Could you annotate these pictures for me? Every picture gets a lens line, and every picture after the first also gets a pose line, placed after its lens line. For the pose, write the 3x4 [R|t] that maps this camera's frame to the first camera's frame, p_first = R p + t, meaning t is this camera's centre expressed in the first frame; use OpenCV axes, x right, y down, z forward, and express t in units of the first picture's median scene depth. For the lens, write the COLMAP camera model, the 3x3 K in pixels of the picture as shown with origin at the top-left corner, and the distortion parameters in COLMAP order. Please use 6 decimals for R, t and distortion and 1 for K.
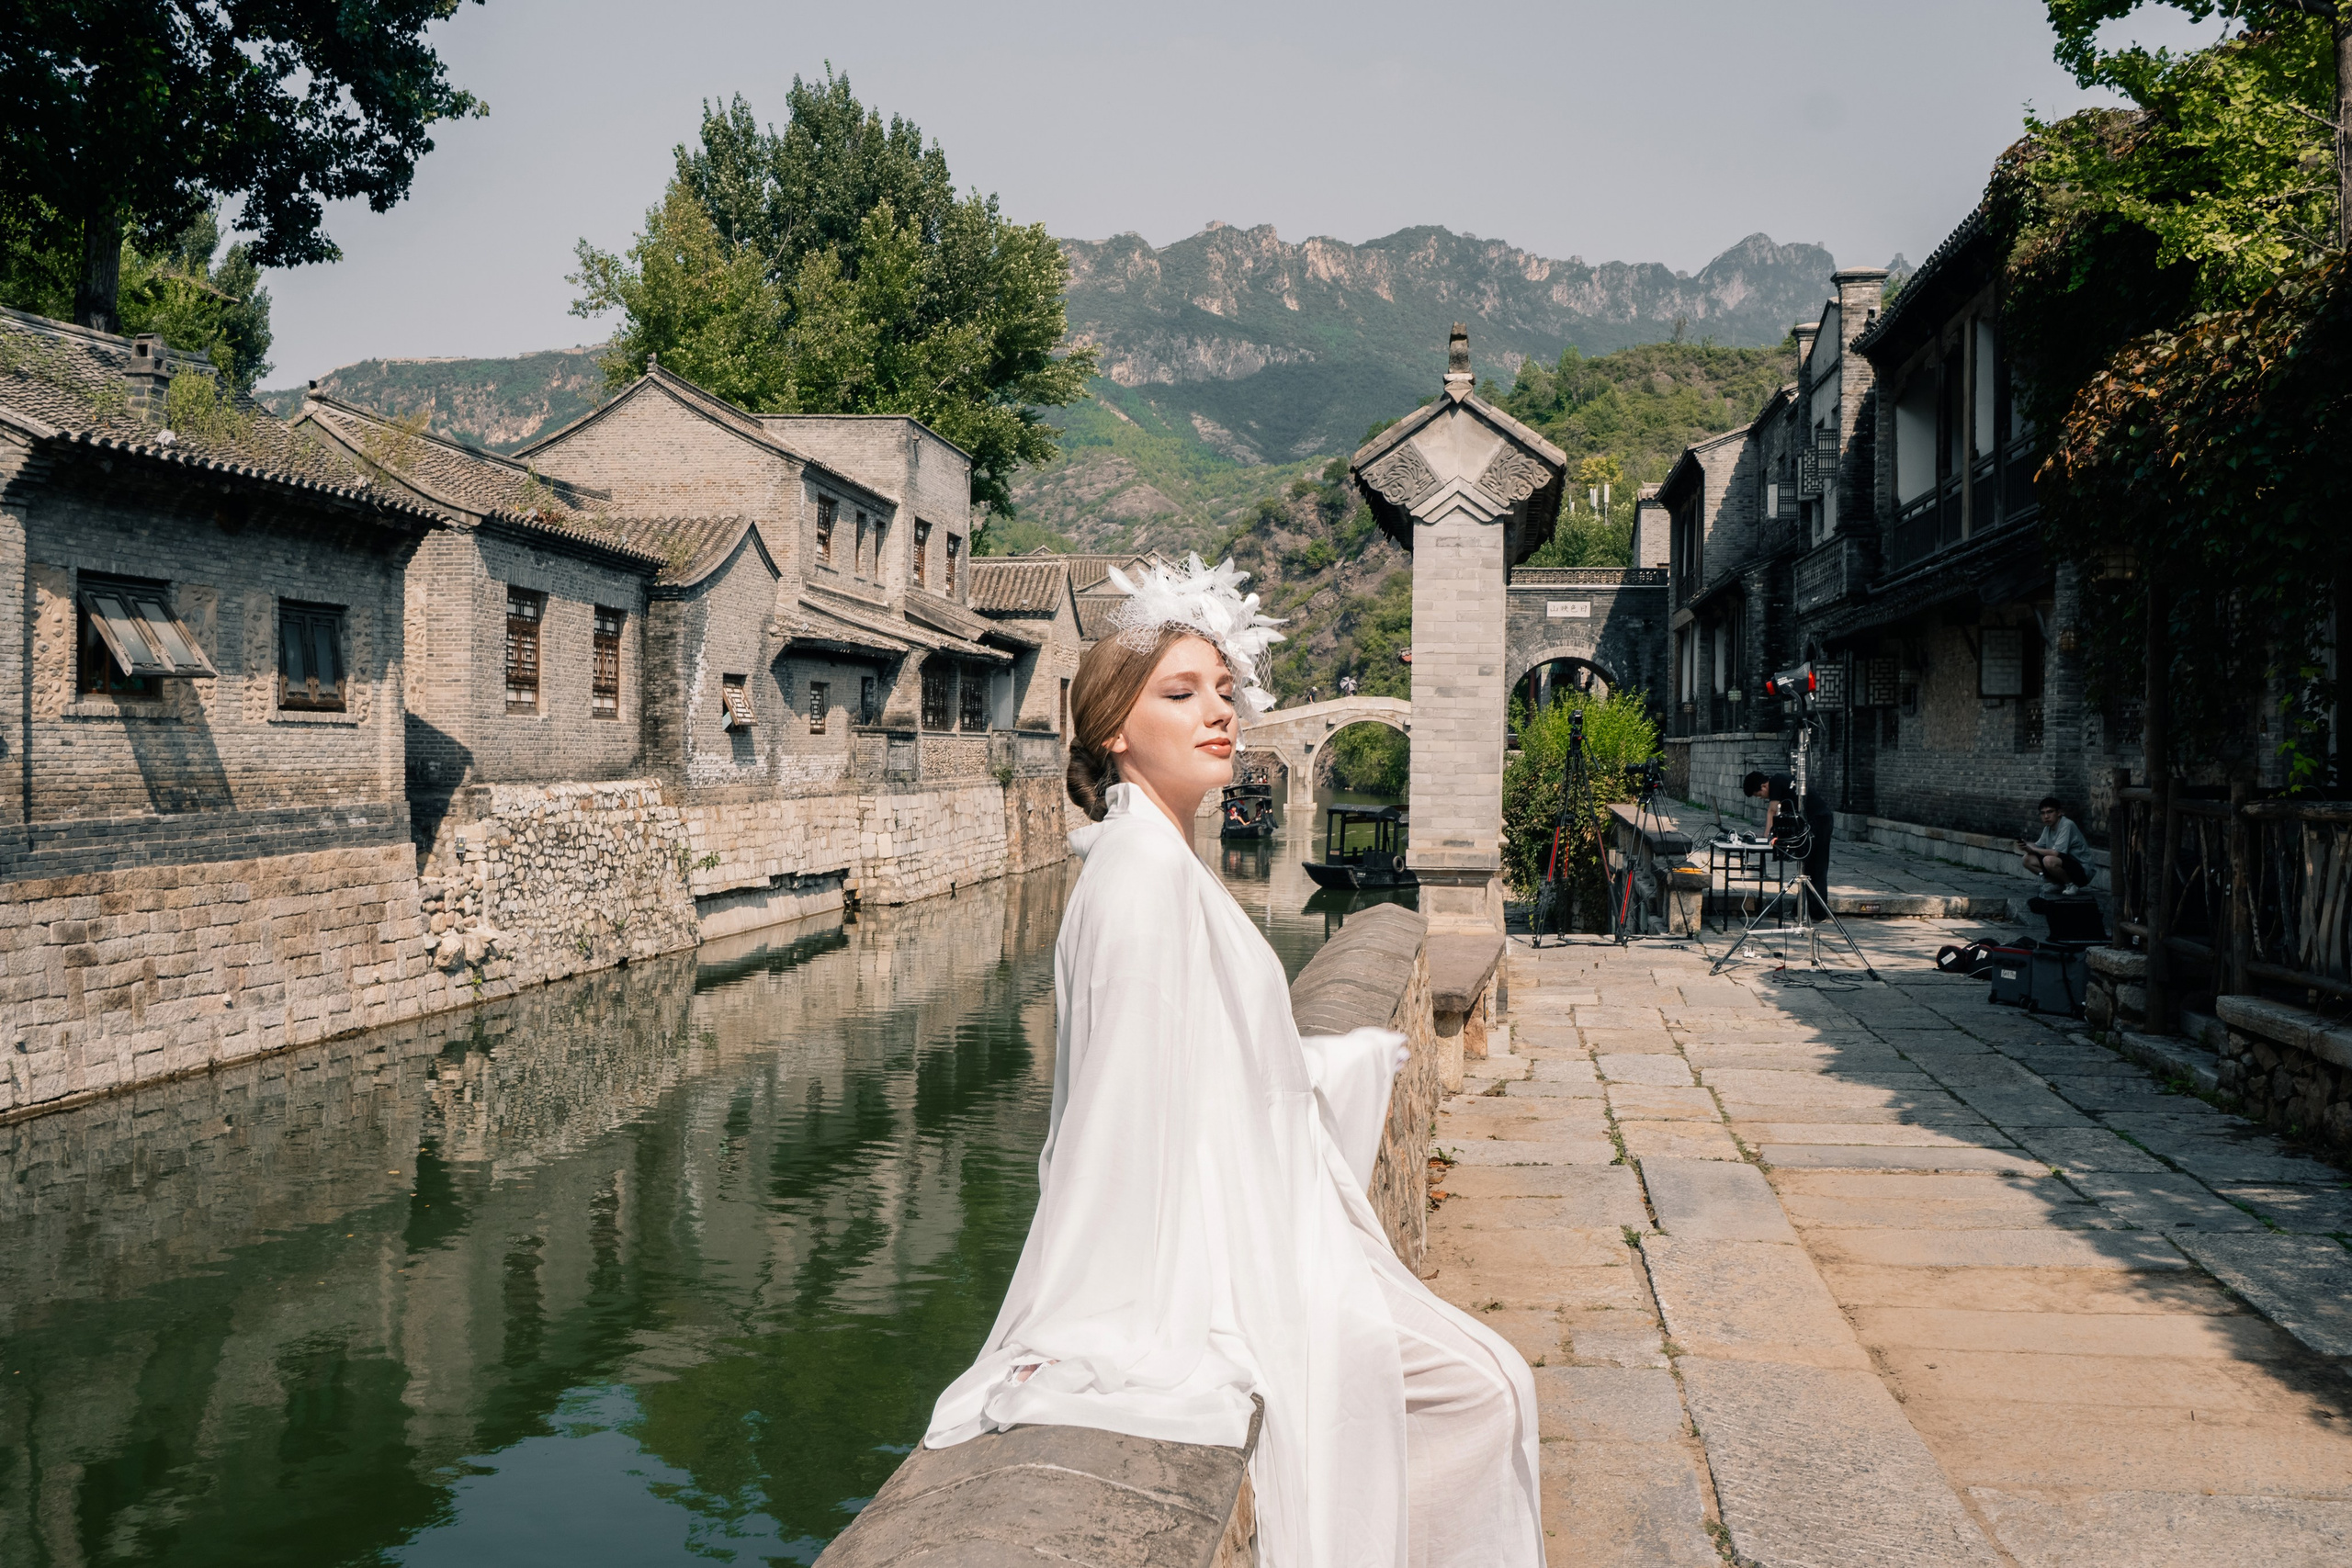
lens RADIAL K [[2086.0, 0, 1176.0], [0, 2086.0, 784.0], [0, 0, 1]] dist [-0.119978, 0.113511]
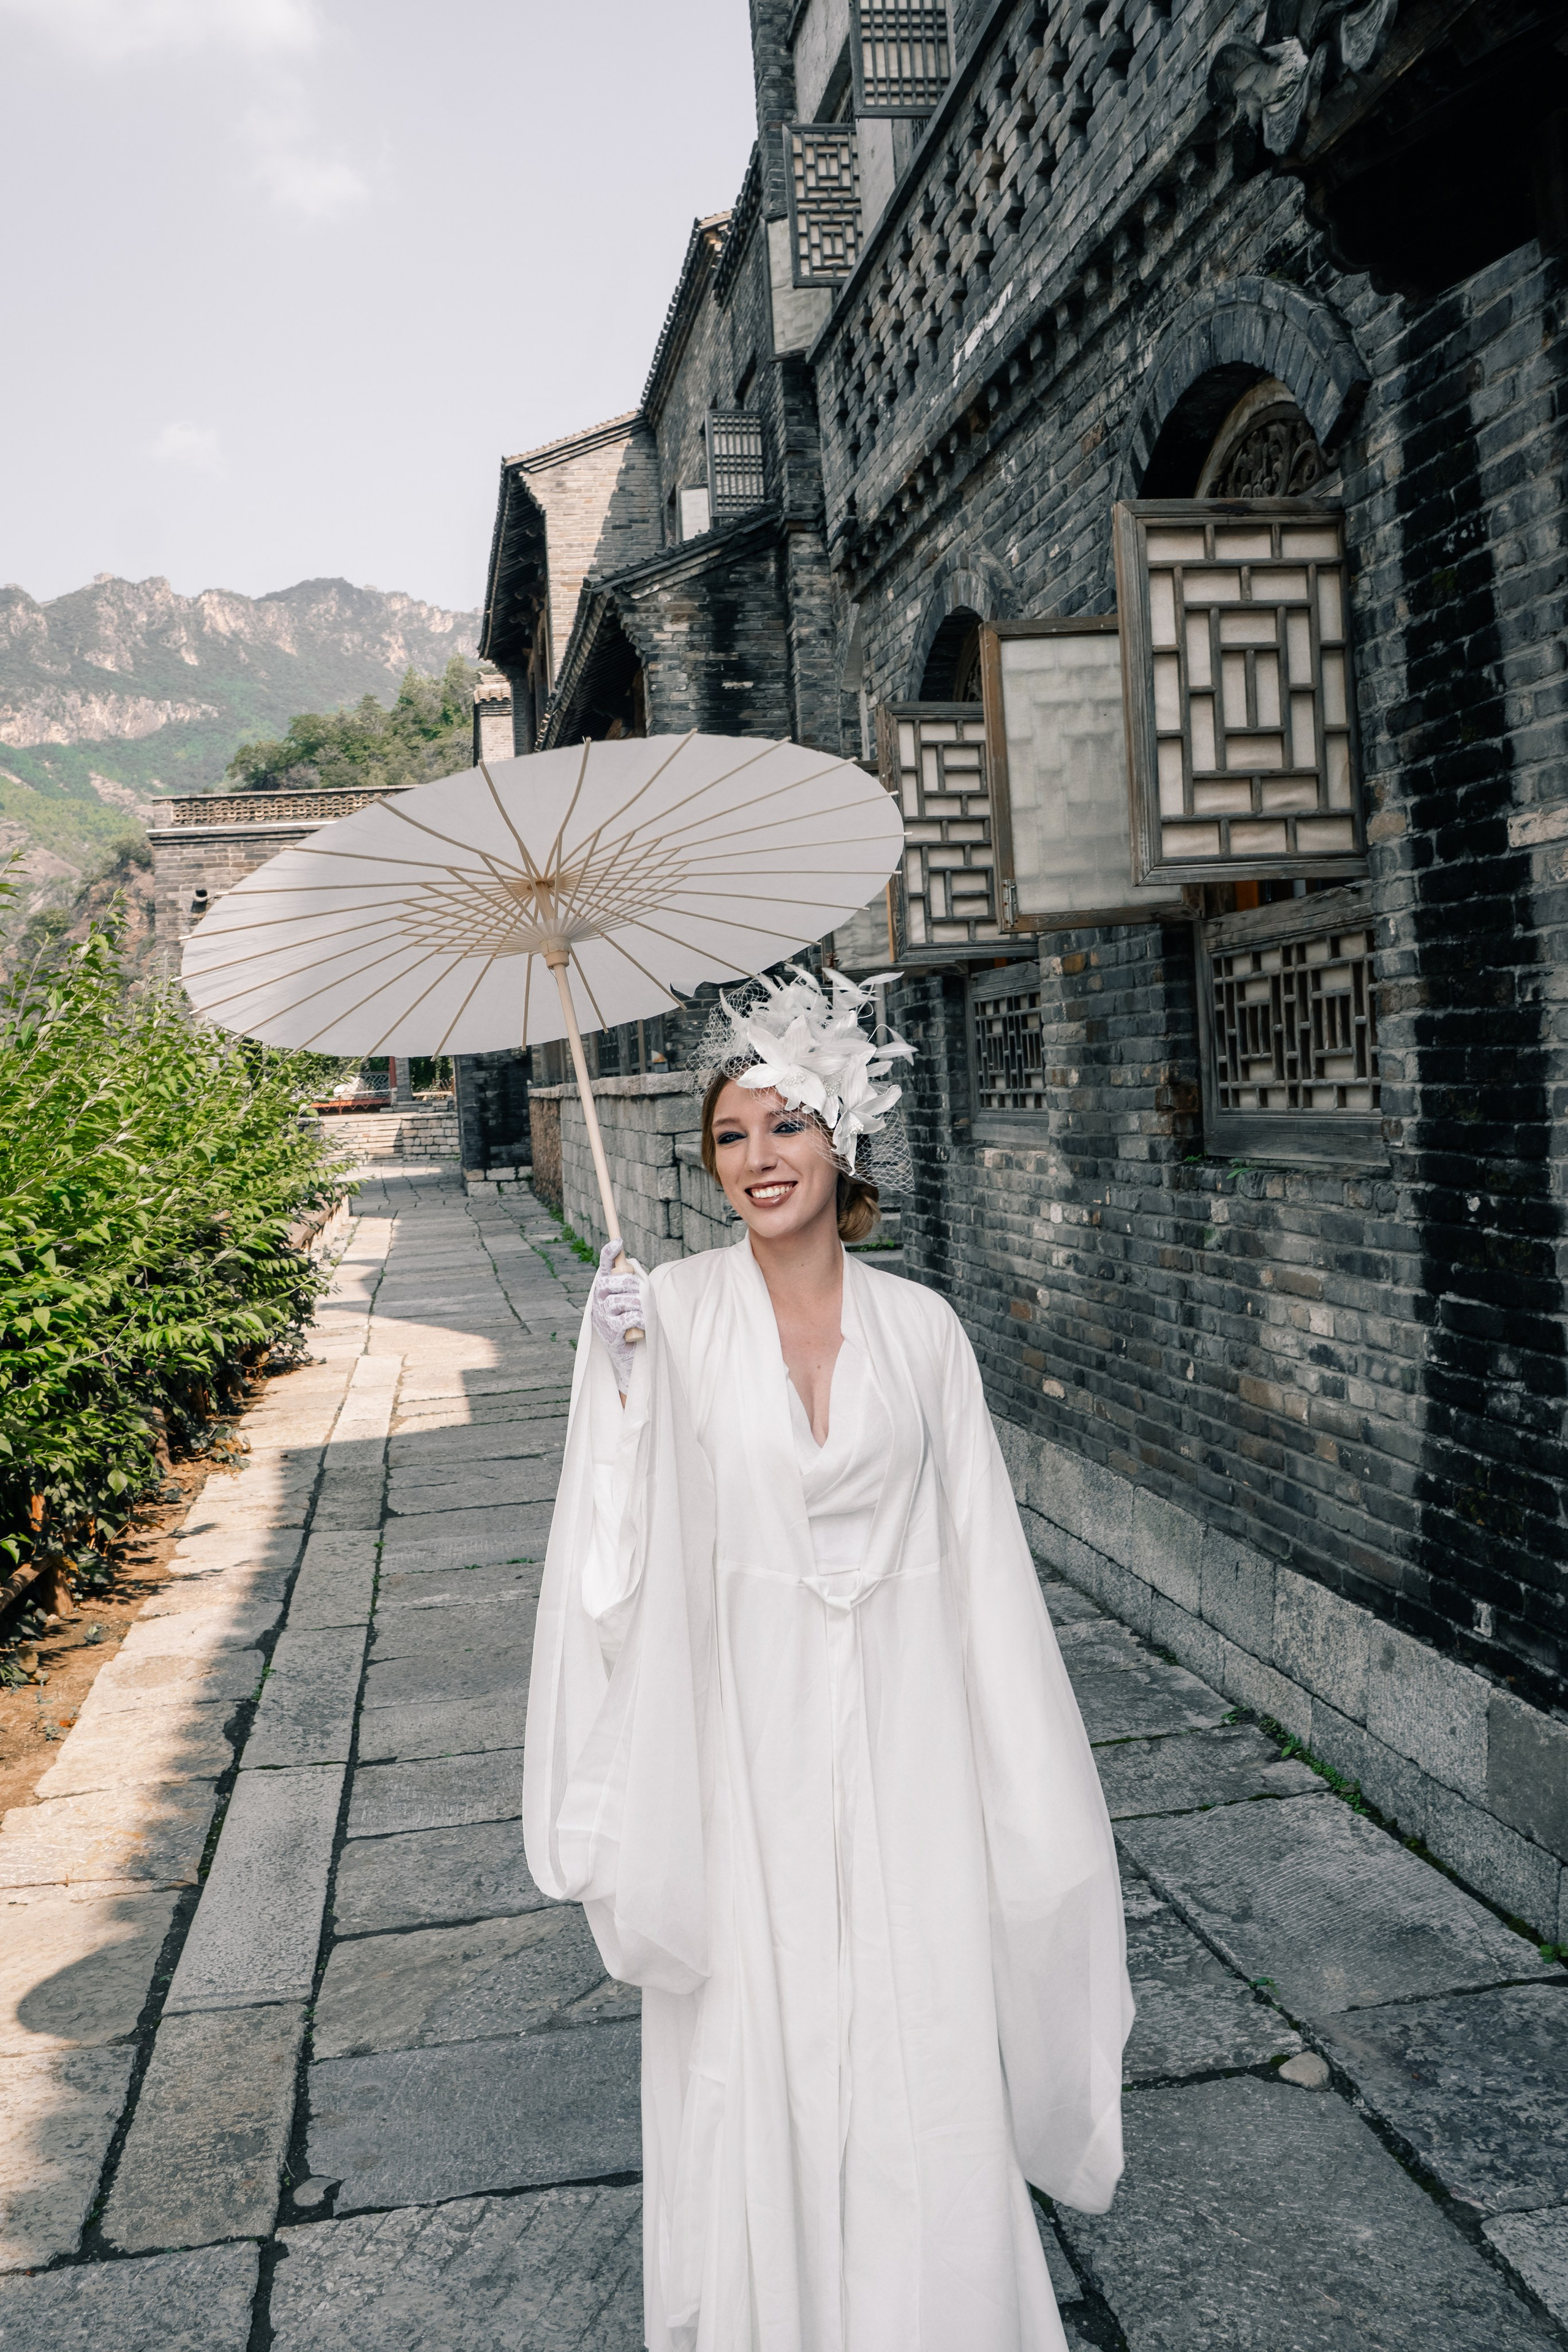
lens RADIAL K [[2034.2, 0, 797.7], [0, 2034.2, 1188.5], [0, 0, 1]] dist [-0.135252, 0.122230]
pose [[0.944089, -0.084074, 0.318789, 0.032314], [0.075121, 0.996360, 0.040299, -0.003065], [-0.321017, -0.014098, 0.946969, 0.116808]]
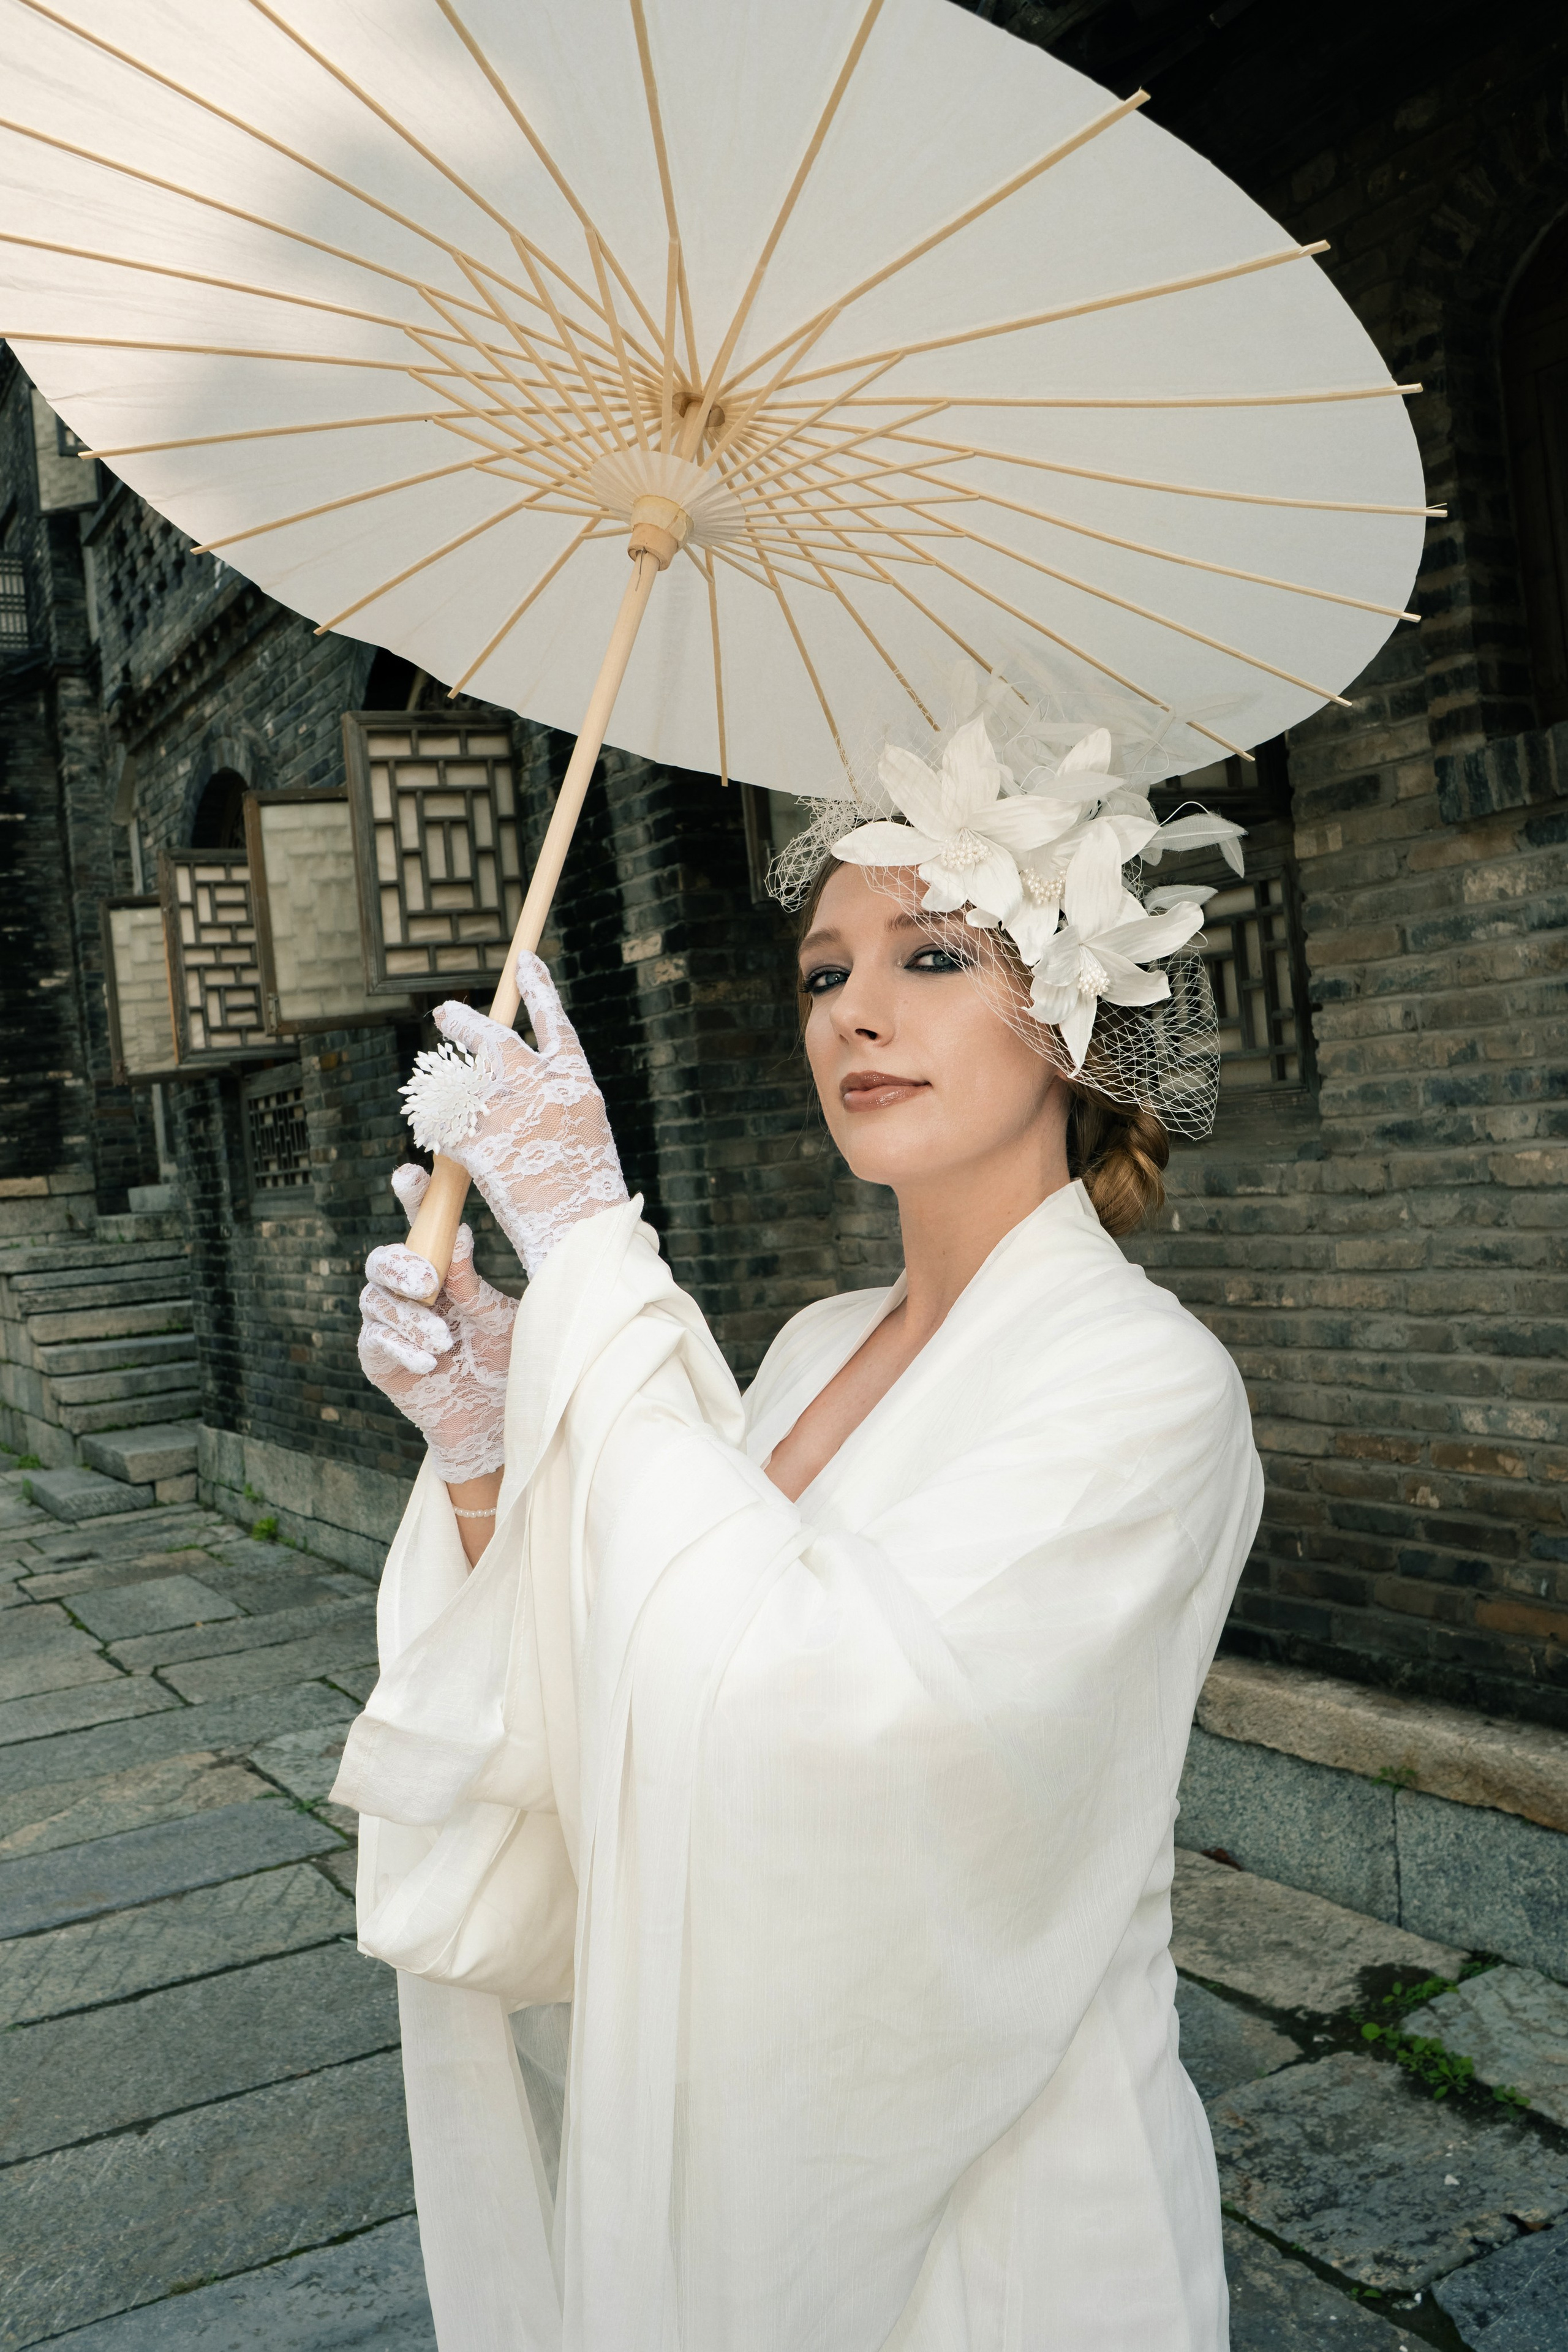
lens RADIAL K [[2034.2, 0, 797.7], [0, 2034.2, 1188.5], [0, 0, 1]] dist [-0.135252, 0.122230]
pose [[0.771408, -0.099290, 0.628547, 0.029774], [0.114343, 0.993303, 0.016578, -0.002348], [-0.625984, 0.059082, 0.777595, 0.111284]]
